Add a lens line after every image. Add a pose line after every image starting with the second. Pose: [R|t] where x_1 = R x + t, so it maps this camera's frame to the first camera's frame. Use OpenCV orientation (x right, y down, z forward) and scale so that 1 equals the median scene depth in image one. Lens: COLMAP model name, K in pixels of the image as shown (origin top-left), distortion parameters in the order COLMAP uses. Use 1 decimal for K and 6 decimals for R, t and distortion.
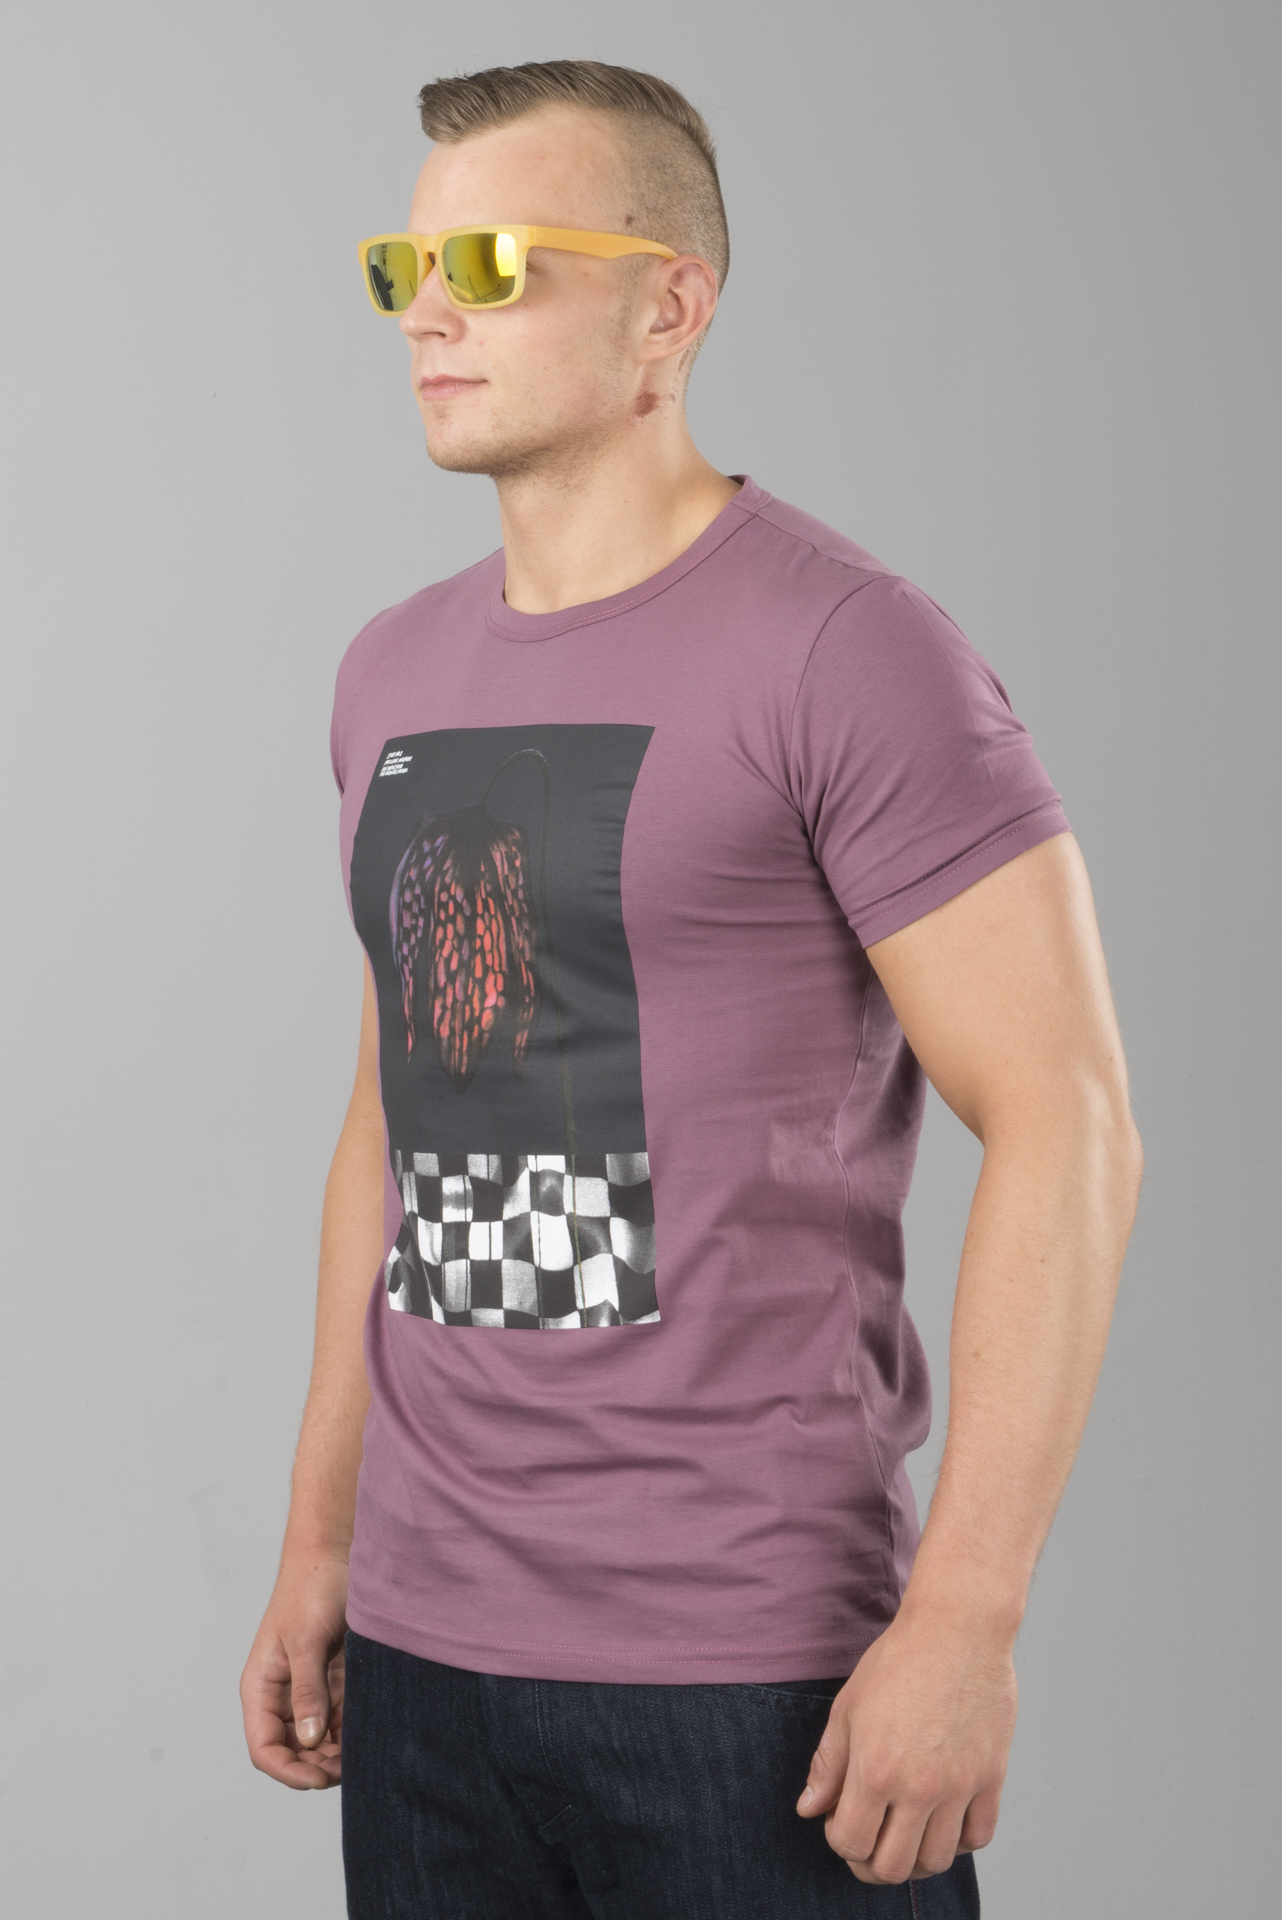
lens RADIAL K [[3101.2, 0, 665.6], [0, 3101.2, 904.5], [0, 0, 1]] dist [0.066284, 0.000000]
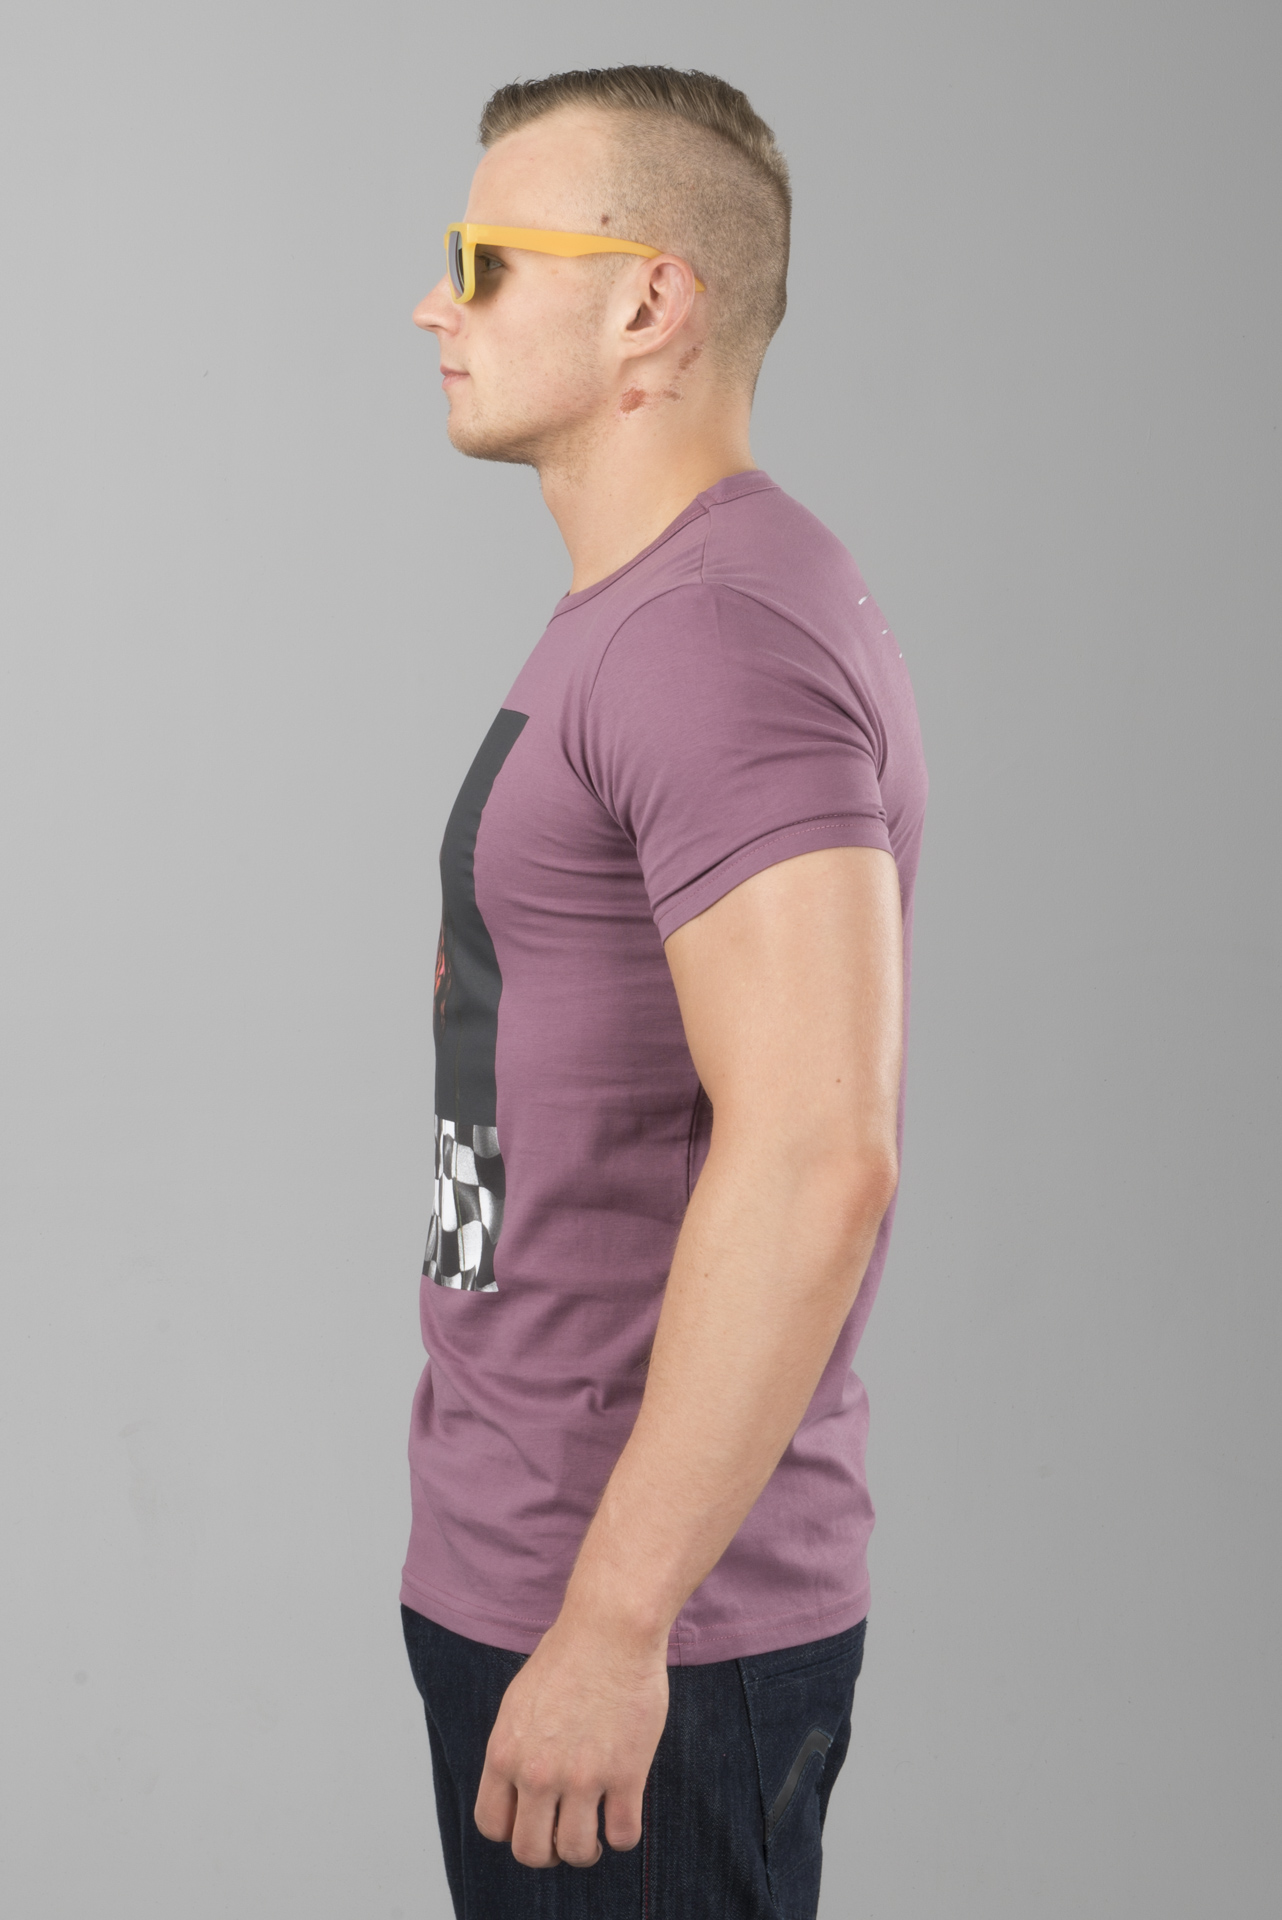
lens RADIAL K [[3101.2, 0, 745.8], [0, 3101.2, 898.0], [0, 0, 1]] dist [0.066284, 0.000000]
pose [[0.928624, 0.089649, -0.360029, 0.430023], [-0.084322, 0.995971, 0.030508, -0.034196], [0.361313, 0.002028, 0.932442, 0.066385]]
